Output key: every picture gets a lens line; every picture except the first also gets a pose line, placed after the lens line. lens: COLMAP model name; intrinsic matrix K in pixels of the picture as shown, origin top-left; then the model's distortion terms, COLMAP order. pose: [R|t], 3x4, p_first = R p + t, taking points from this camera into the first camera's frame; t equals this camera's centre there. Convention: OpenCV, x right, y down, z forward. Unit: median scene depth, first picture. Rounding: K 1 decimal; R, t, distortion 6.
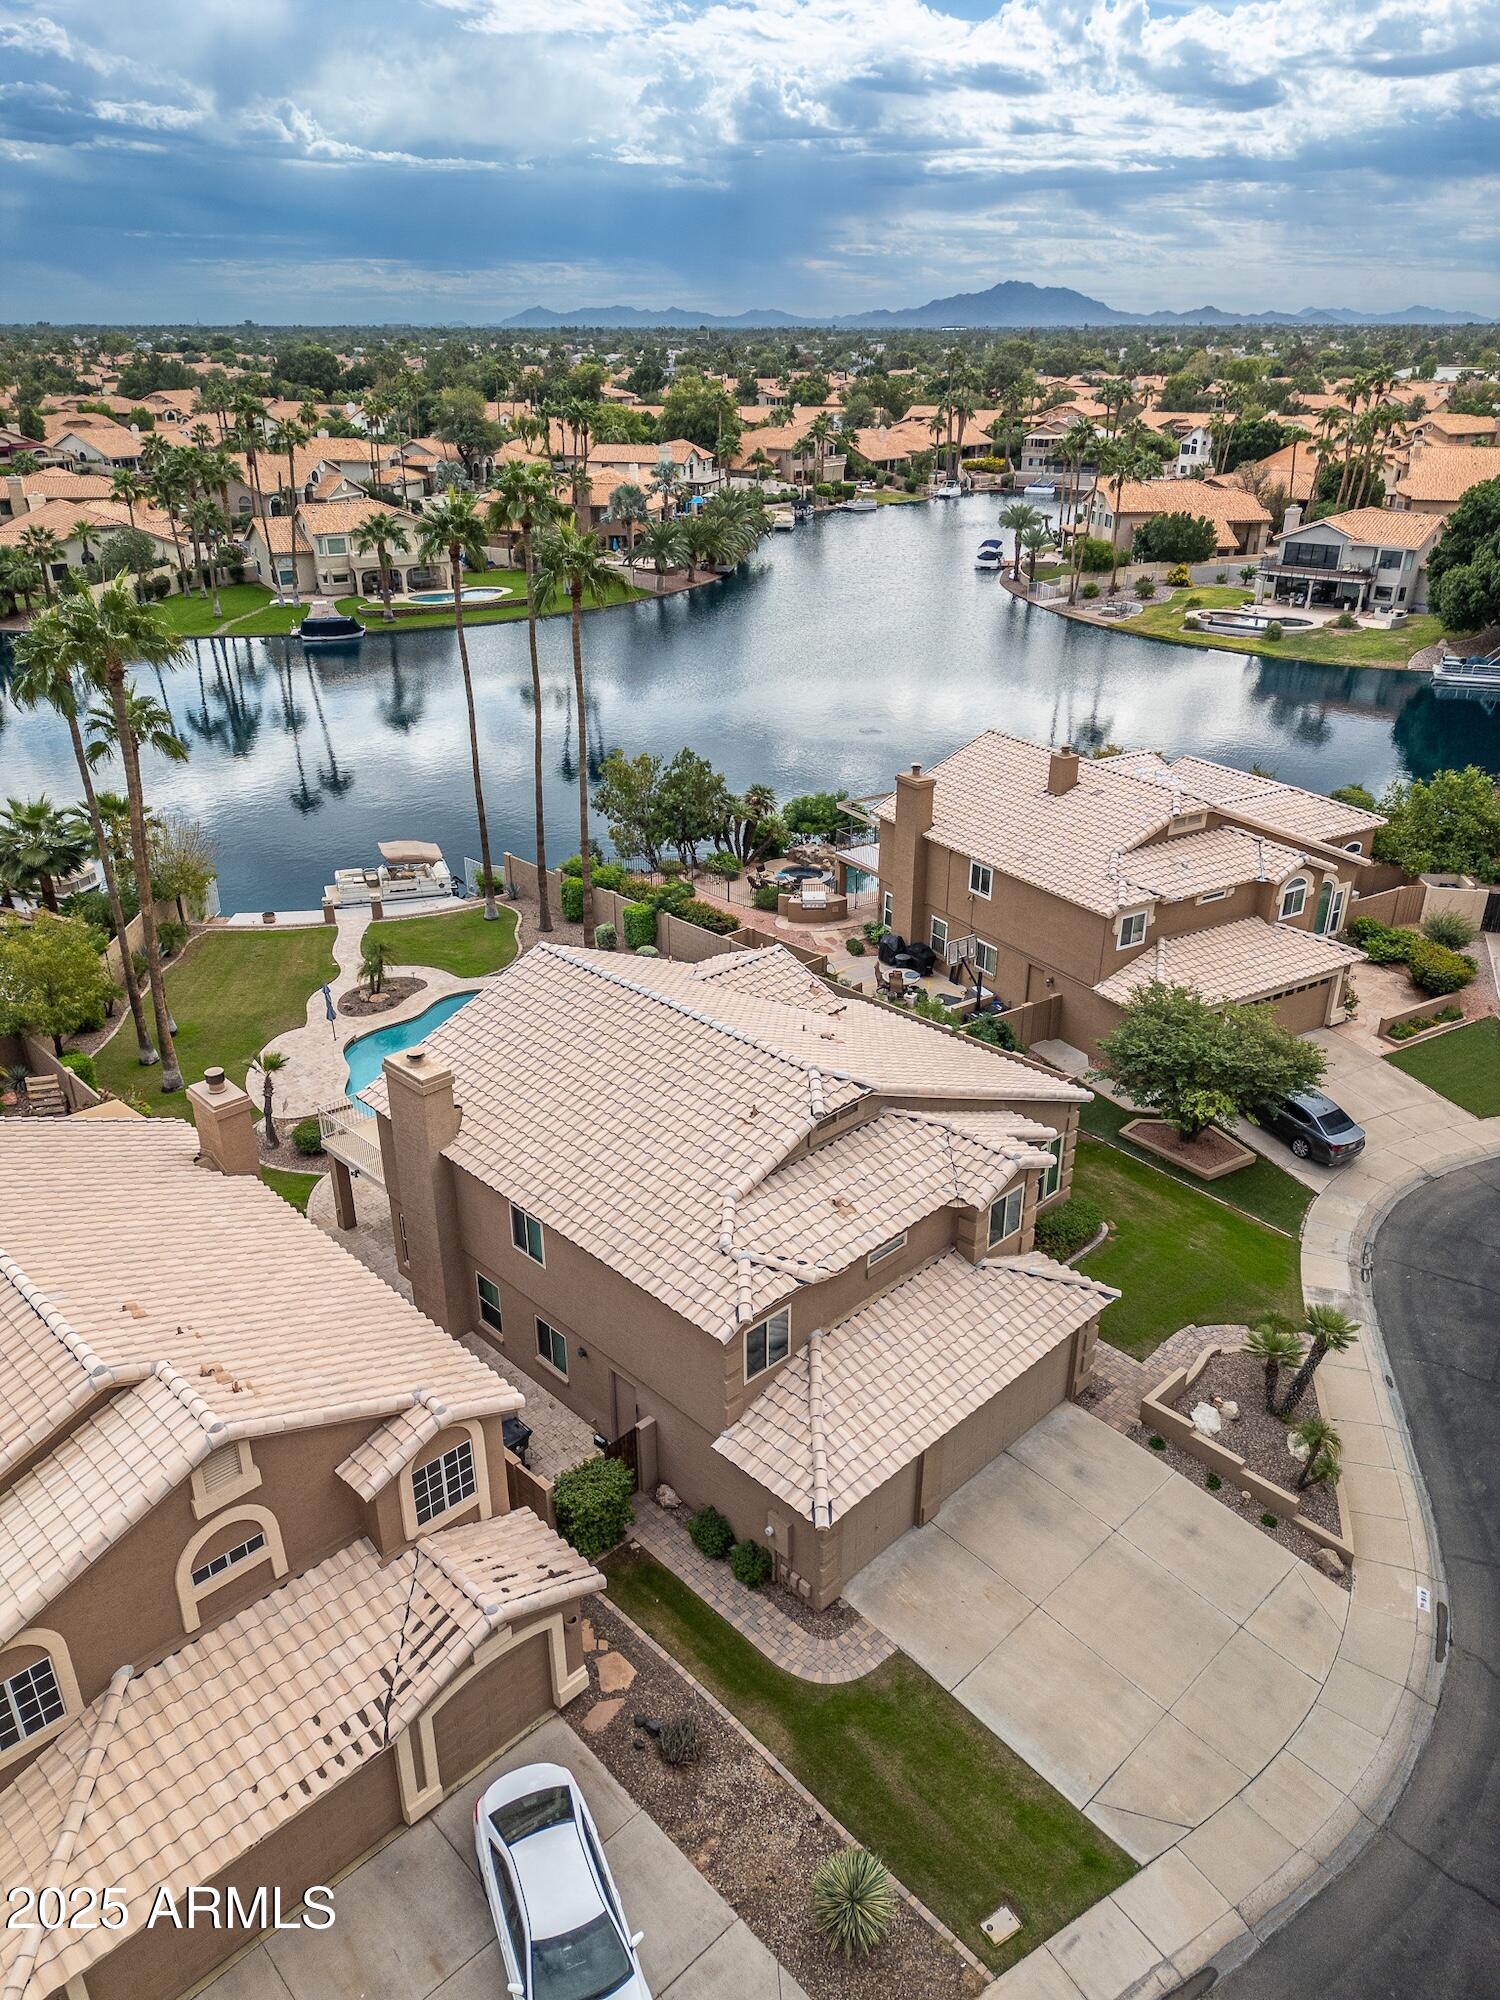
lens RADIAL K [[1400.4, 0, 743.3], [0, 1400.4, 1005.5], [0, 0, 1]] dist [0.070802, -0.063440]
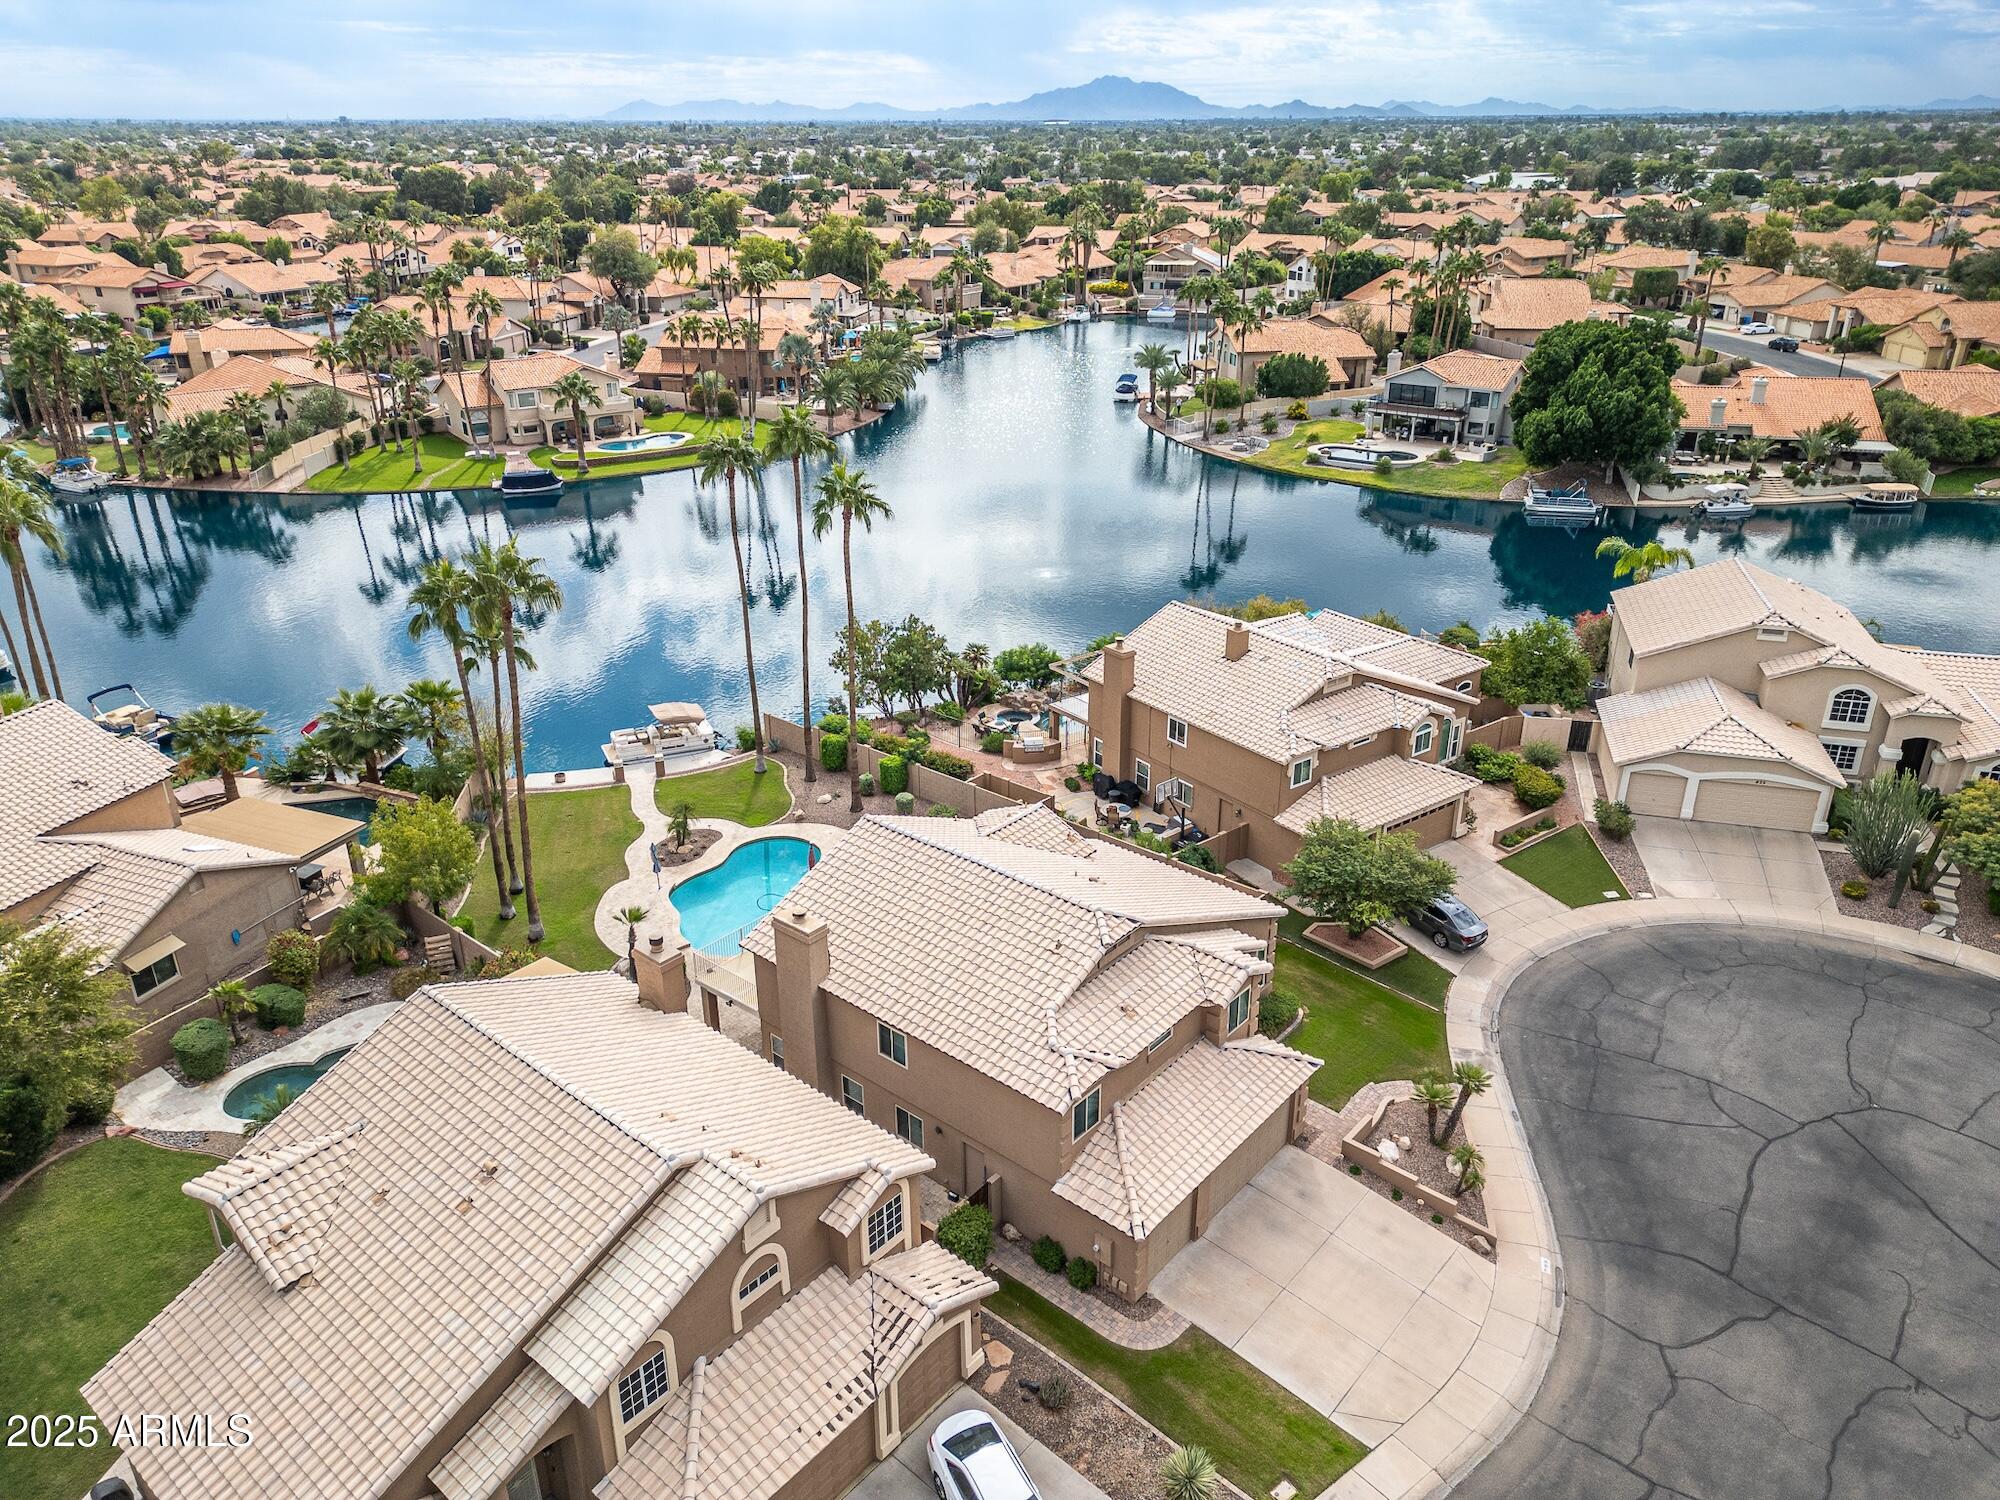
lens RADIAL K [[1403.2, 0, 996.0], [0, 1403.2, 739.0], [0, 0, 1]] dist [0.071725, -0.066650]
pose [[0.995507, -0.041402, 0.085153, -0.100654], [0.044299, 0.998492, -0.032417, -0.052070], [-0.083683, 0.036044, 0.995840, -0.231784]]
